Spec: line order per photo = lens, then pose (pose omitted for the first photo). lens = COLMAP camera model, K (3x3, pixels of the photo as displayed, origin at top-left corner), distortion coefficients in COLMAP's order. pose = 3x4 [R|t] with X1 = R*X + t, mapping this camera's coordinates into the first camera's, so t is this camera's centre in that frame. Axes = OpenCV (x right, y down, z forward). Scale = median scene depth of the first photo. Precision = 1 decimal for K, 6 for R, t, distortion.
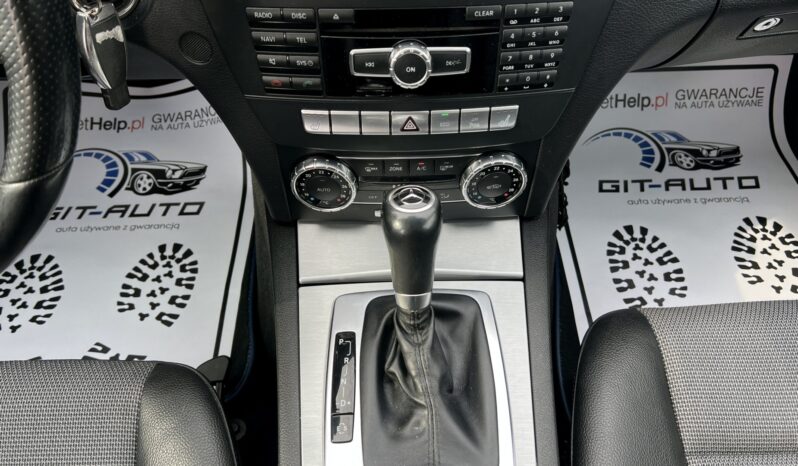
lens RADIAL K [[624.2, 0, 398.9], [0, 624.2, 237.3], [0, 0, 1]] dist [0.046694, -0.078281]
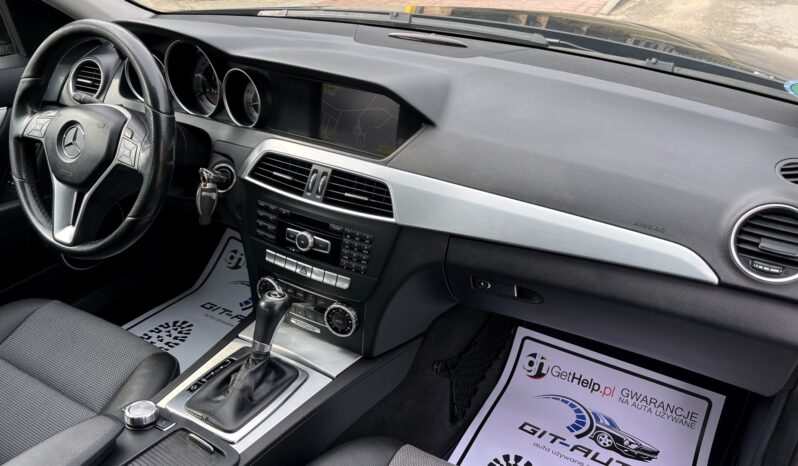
lens RADIAL K [[624.2, 0, 398.9], [0, 624.2, 237.3], [0, 0, 1]] dist [0.046694, -0.078281]
pose [[0.849710, 0.276631, -0.448853, 0.622121], [-0.442915, 0.836352, -0.323020, 0.134515], [0.286042, 0.473277, 0.833180, -0.360155]]
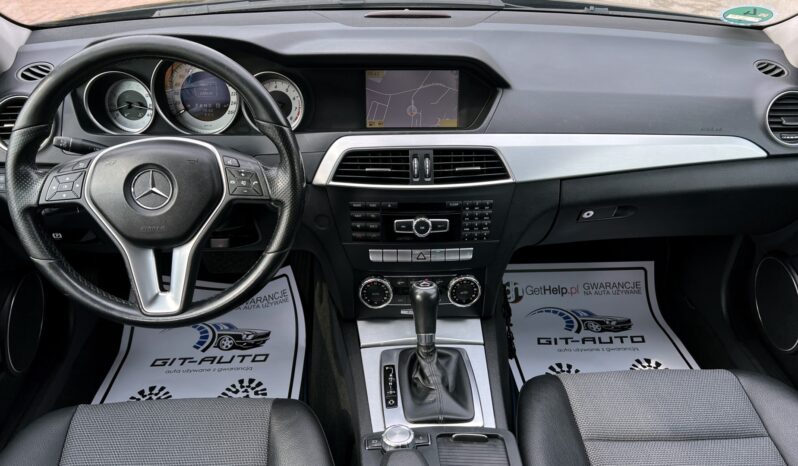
lens RADIAL K [[624.2, 0, 398.9], [0, 624.2, 237.3], [0, 0, 1]] dist [0.046694, -0.078281]
pose [[0.999280, -0.000317, 0.037947, -0.070878], [0.015734, 0.913419, -0.406717, 0.315219], [-0.034533, 0.407021, 0.912766, -0.476908]]
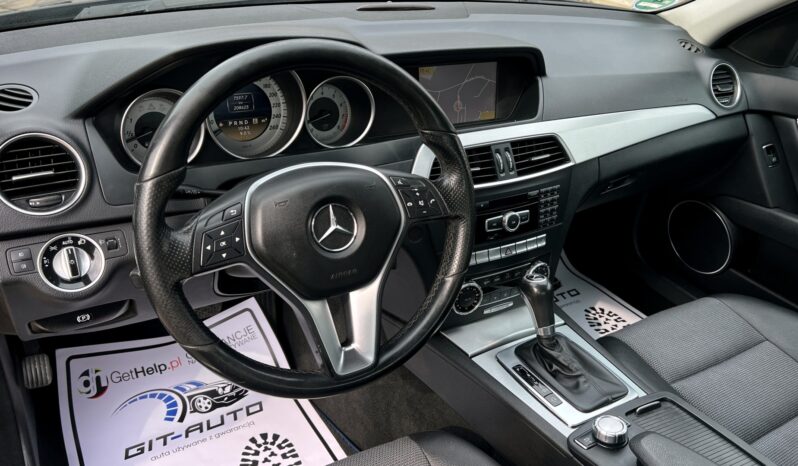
lens RADIAL K [[632.5, 0, 402.4], [0, 632.5, 231.9], [0, 0, 1]] dist [-0.003397, -0.001807]
pose [[0.865196, -0.173890, 0.470318, -0.652834], [0.348692, 0.882681, -0.315099, 0.153590], [-0.360348, 0.436618, 0.824326, -0.316775]]
